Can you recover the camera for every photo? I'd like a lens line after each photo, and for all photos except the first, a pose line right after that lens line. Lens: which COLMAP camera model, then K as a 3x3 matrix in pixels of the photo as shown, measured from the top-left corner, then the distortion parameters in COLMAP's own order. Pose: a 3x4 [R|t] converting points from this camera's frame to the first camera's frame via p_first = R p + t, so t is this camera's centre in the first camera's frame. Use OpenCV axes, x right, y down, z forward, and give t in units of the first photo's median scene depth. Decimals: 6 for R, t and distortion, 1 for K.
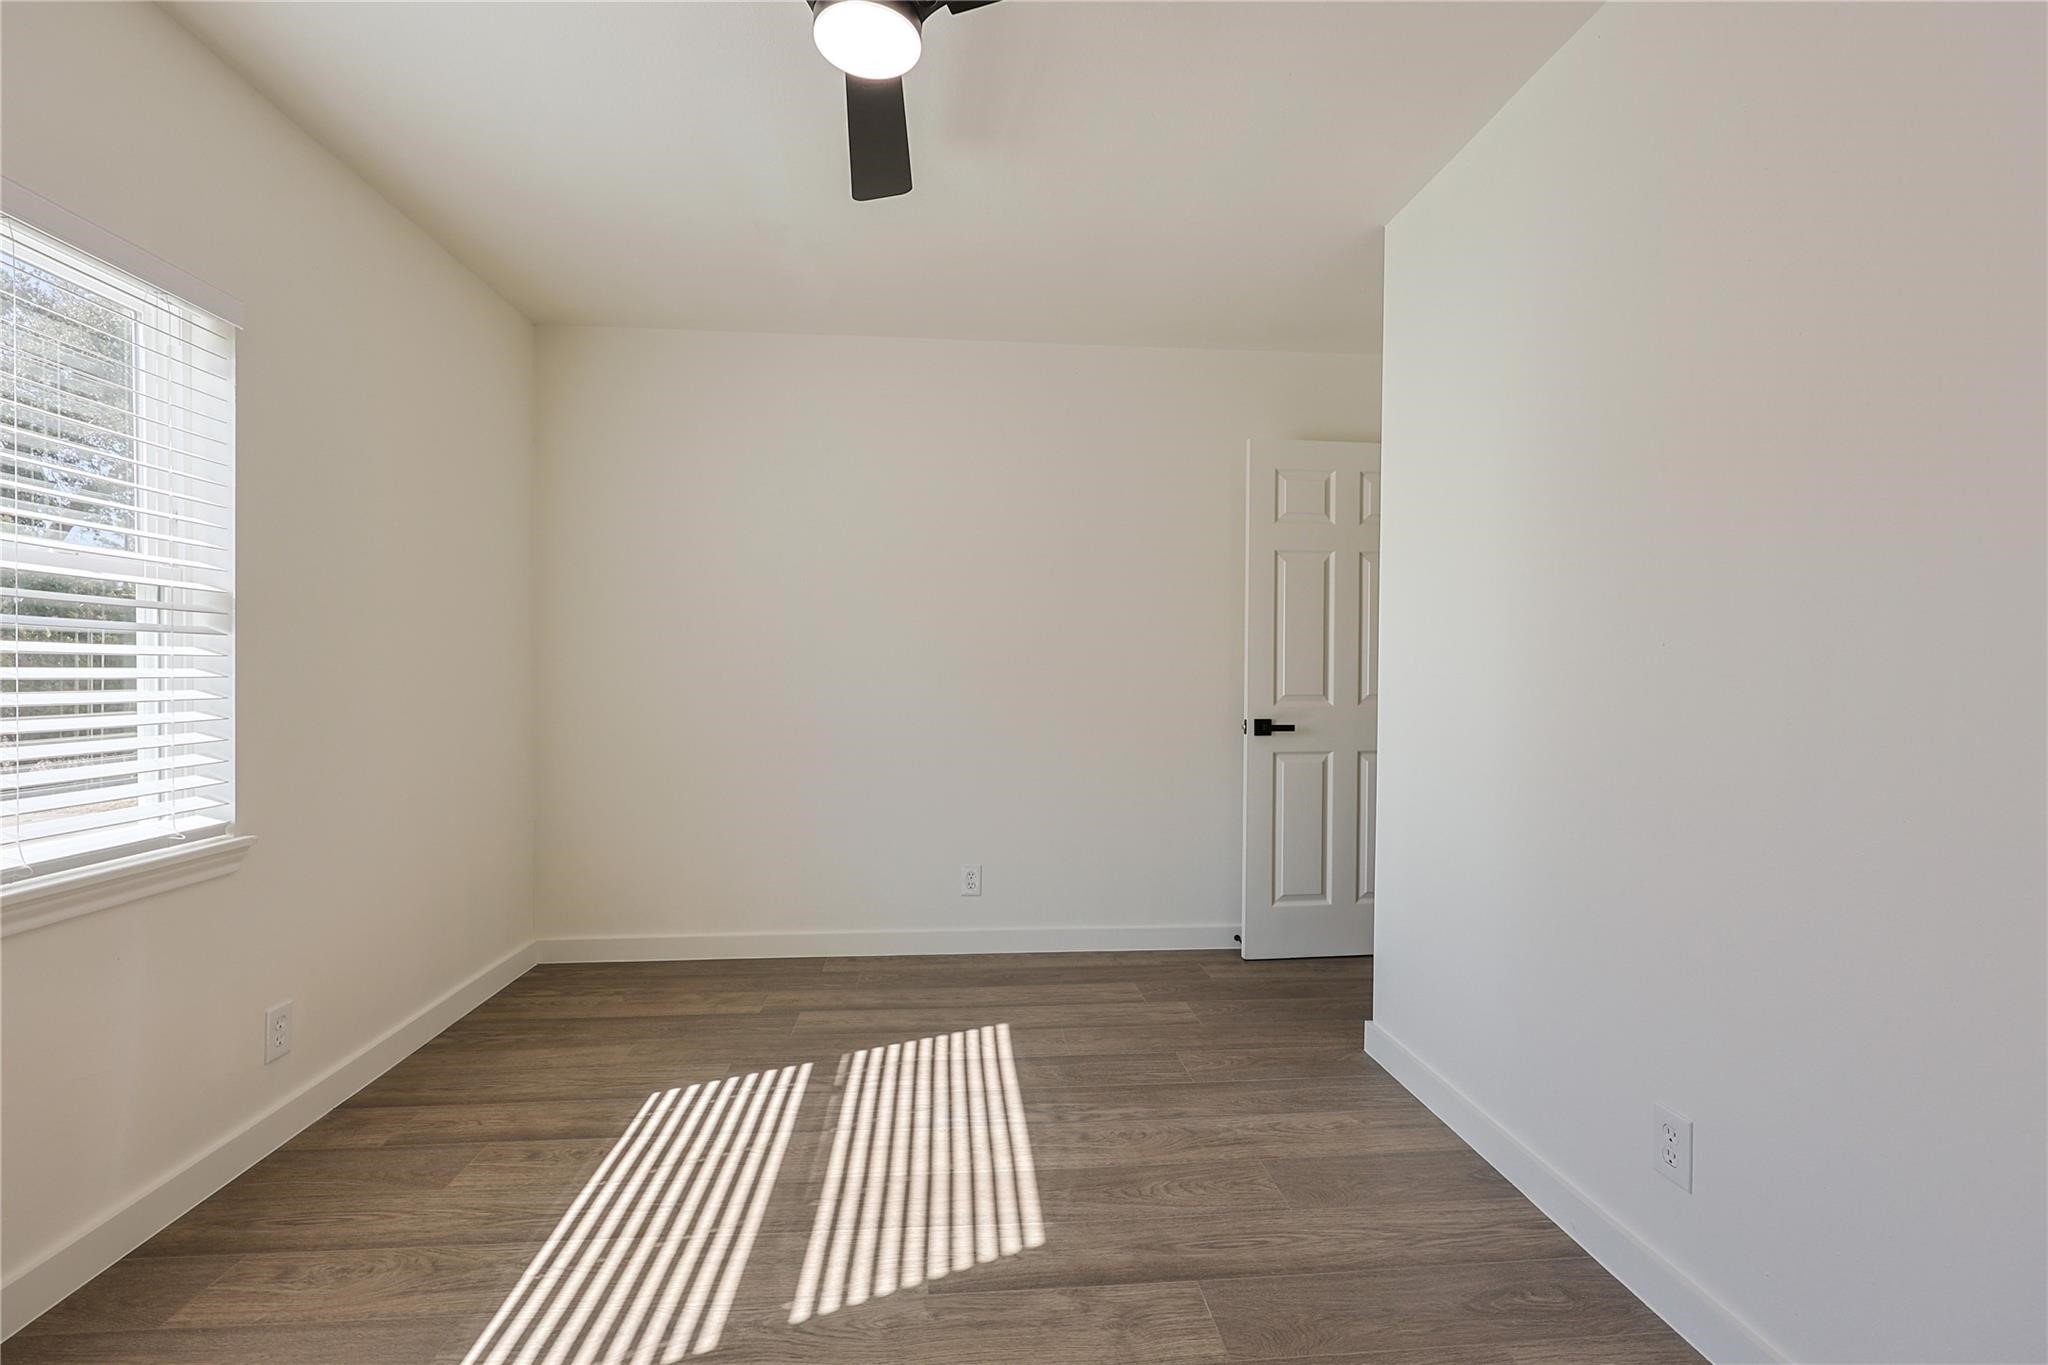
lens RADIAL K [[868.5, 0, 1017.9], [0, 868.5, 679.6], [0, 0, 1]] dist [-0.002380, 0.000210]
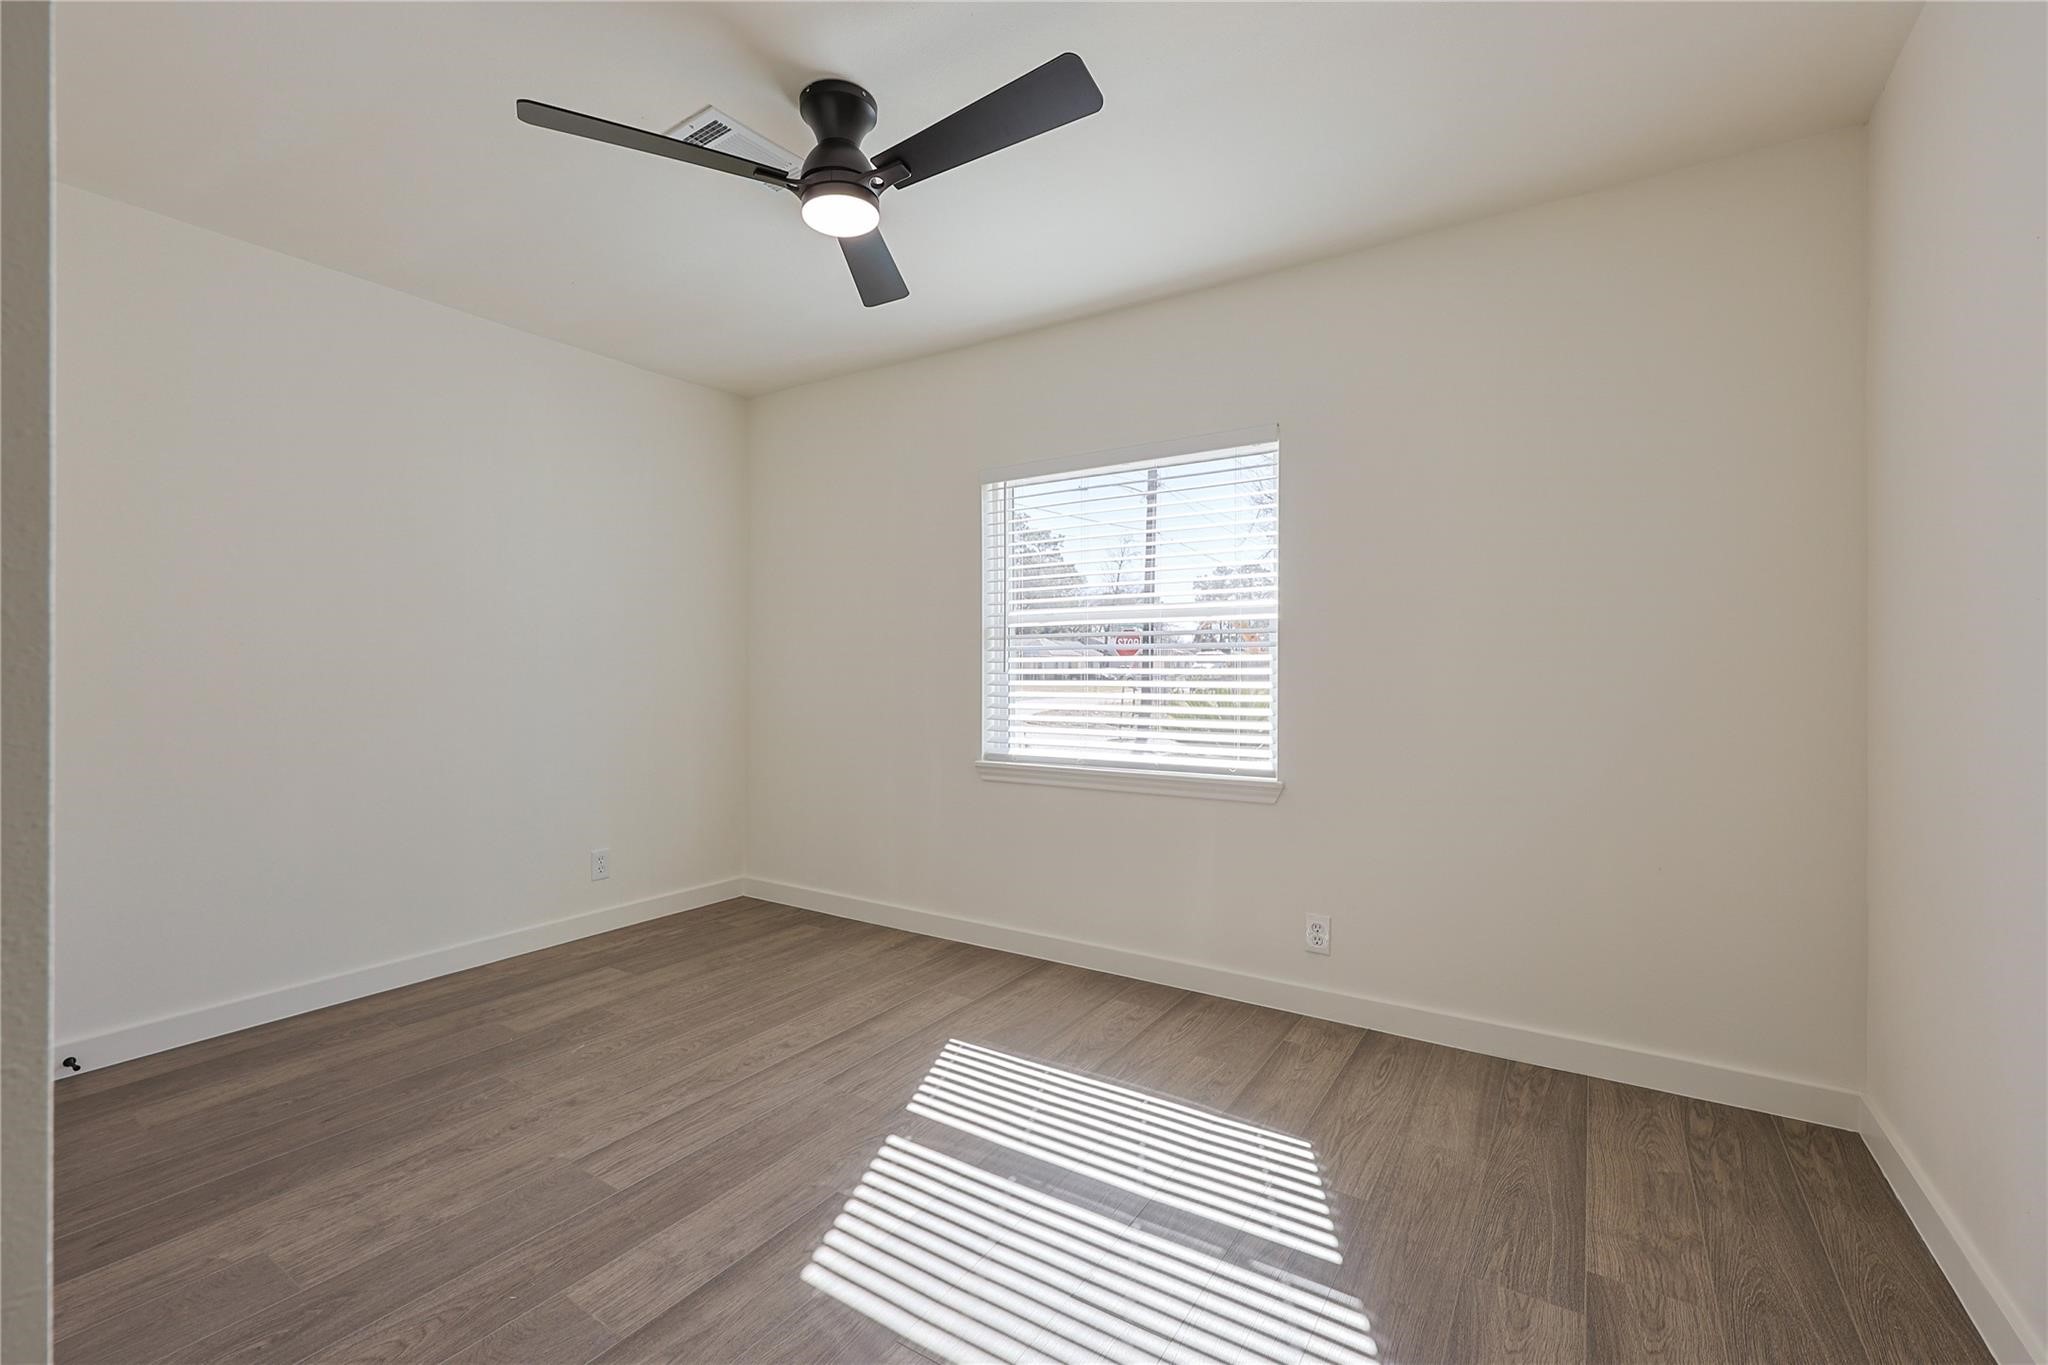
lens RADIAL K [[868.5, 0, 1008.3], [0, 868.5, 671.3], [0, 0, 1]] dist [-0.002380, 0.000210]
pose [[-0.616417, -0.008122, -0.787378, 0.635113], [-0.009228, 0.999953, -0.003090, 0.000578], [0.787365, 0.005361, -0.616463, 1.758658]]
